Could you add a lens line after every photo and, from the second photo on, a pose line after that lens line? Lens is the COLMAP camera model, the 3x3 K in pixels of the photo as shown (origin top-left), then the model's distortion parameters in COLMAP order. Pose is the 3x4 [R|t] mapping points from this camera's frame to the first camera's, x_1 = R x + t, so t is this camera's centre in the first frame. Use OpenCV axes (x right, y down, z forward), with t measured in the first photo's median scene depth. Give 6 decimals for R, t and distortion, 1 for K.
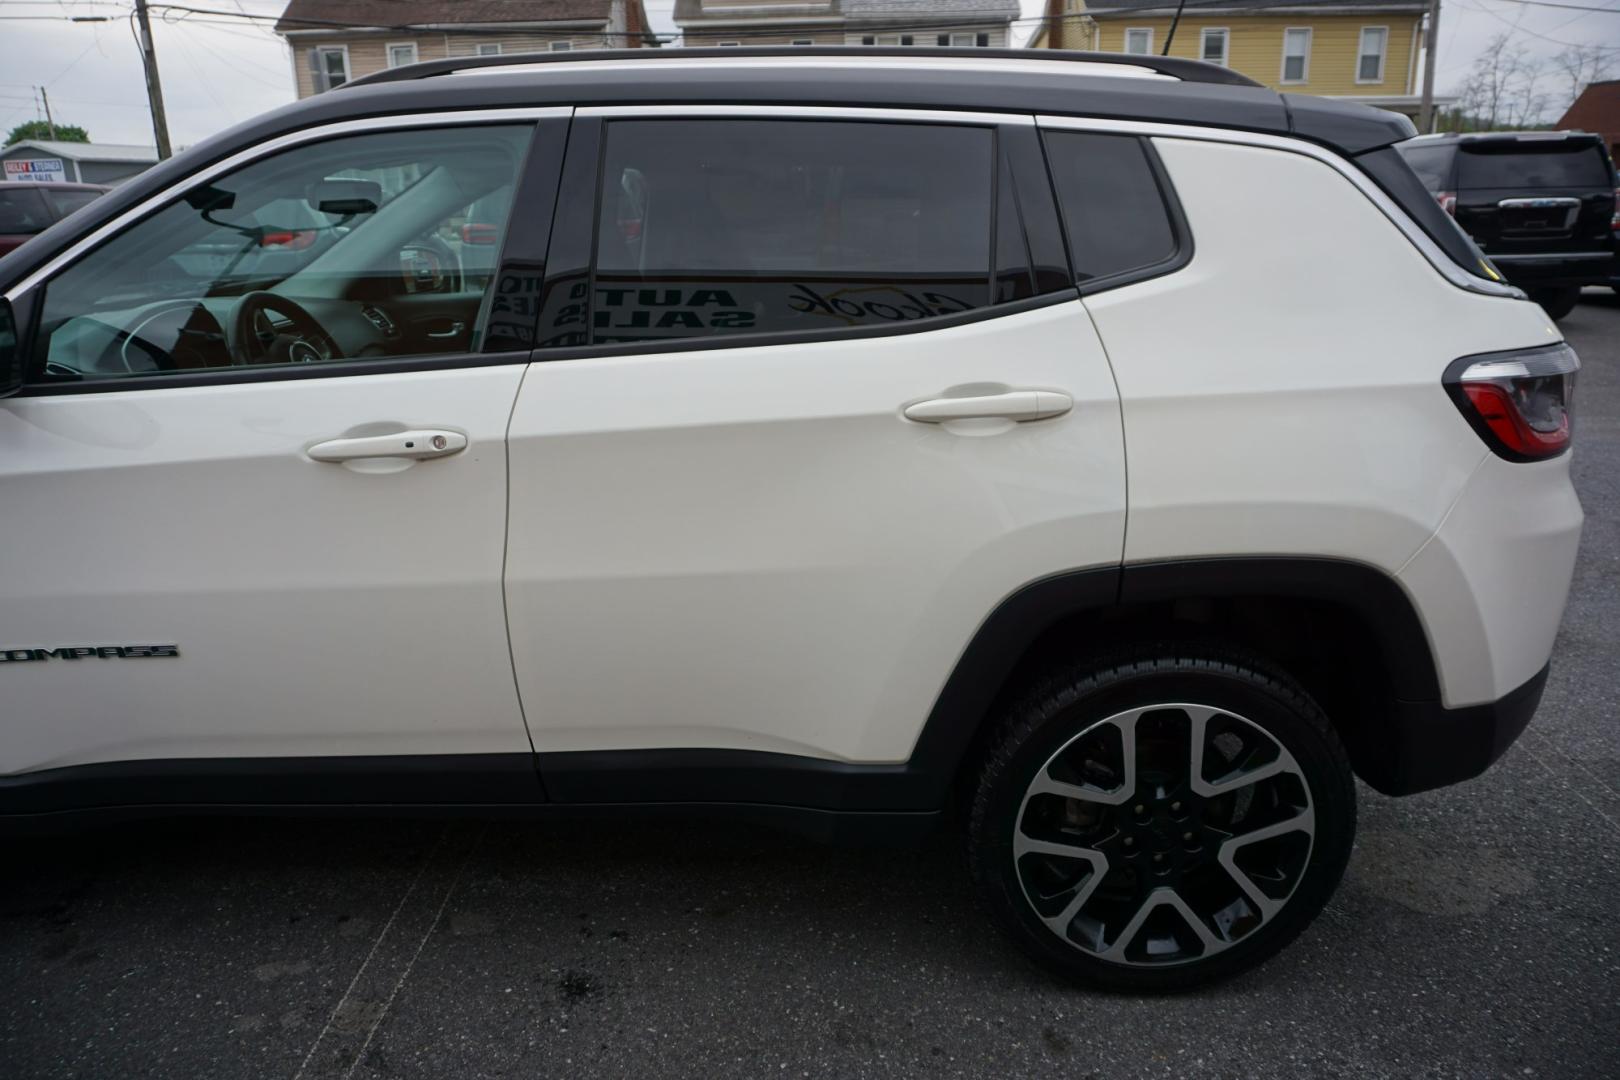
lens RADIAL K [[1076.2, 0, 810.0], [0, 1076.2, 540.0], [0, 0, 1]] dist [-0.078559, 0.042330]
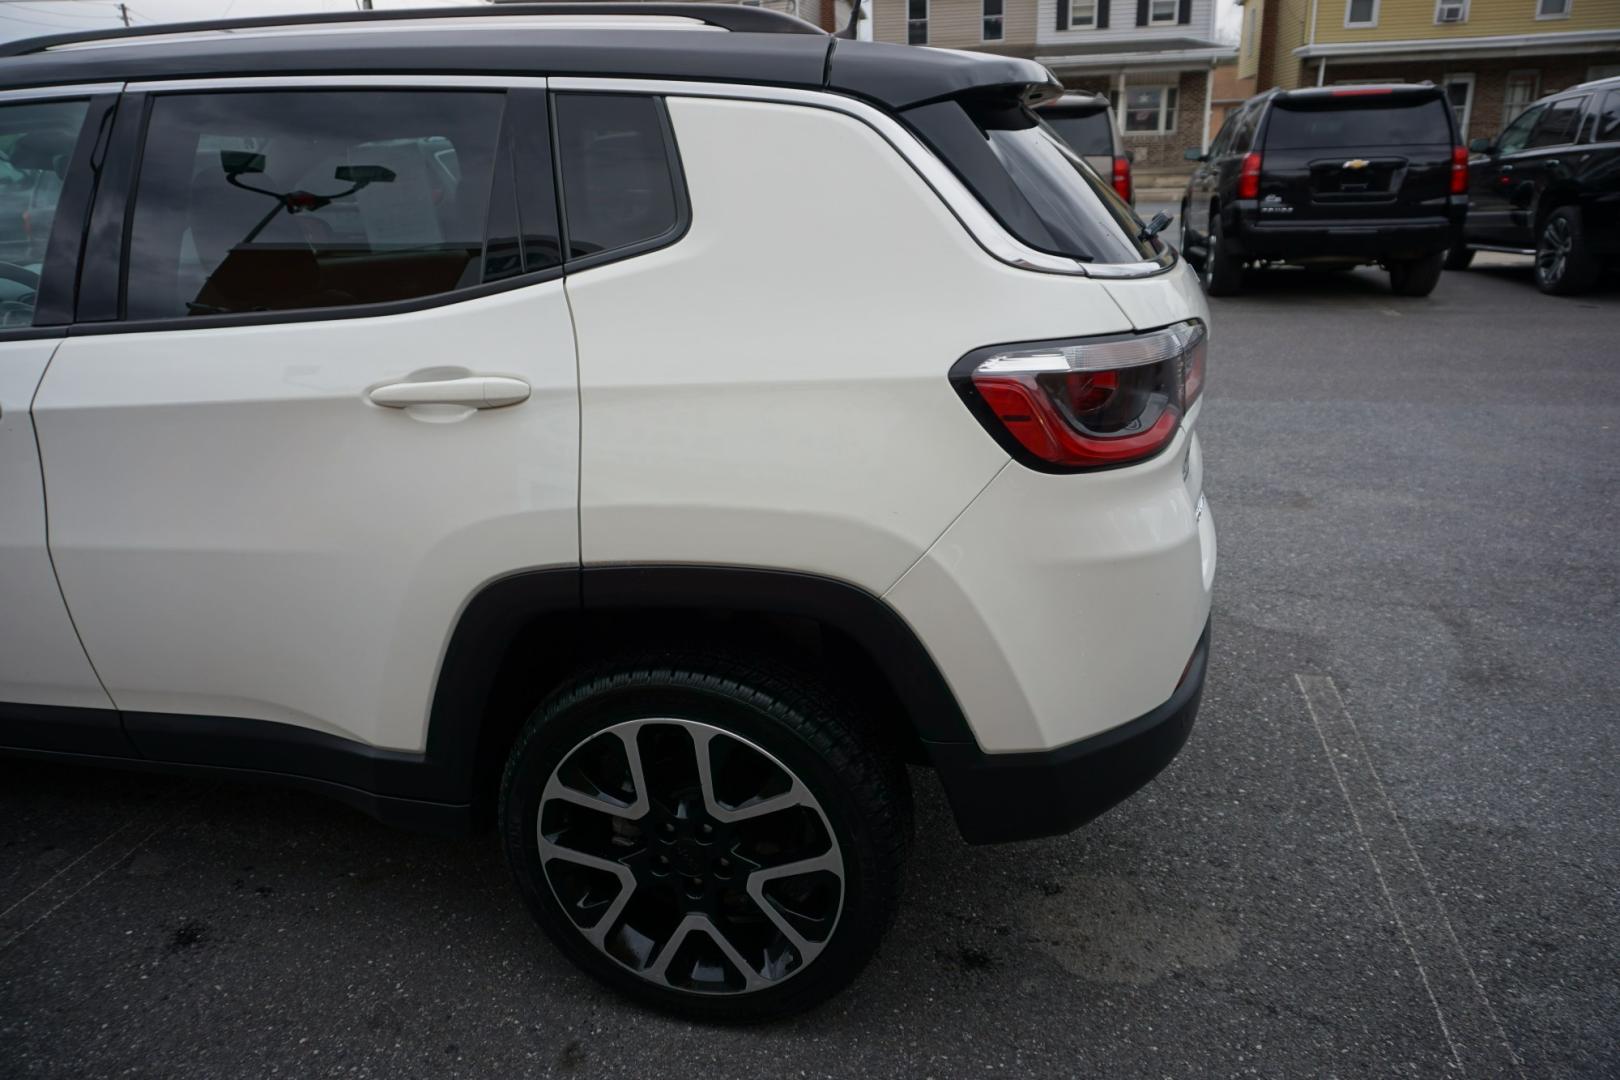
lens RADIAL K [[1055.0, 0, 810.0], [0, 1055.0, 540.0], [0, 0, 1]] dist [-0.049188, 0.026218]
pose [[0.984167, 0.054435, -0.168677, 0.591211], [-0.048588, 0.998073, 0.038600, -0.041081], [0.170454, -0.029793, 0.984915, 0.123357]]
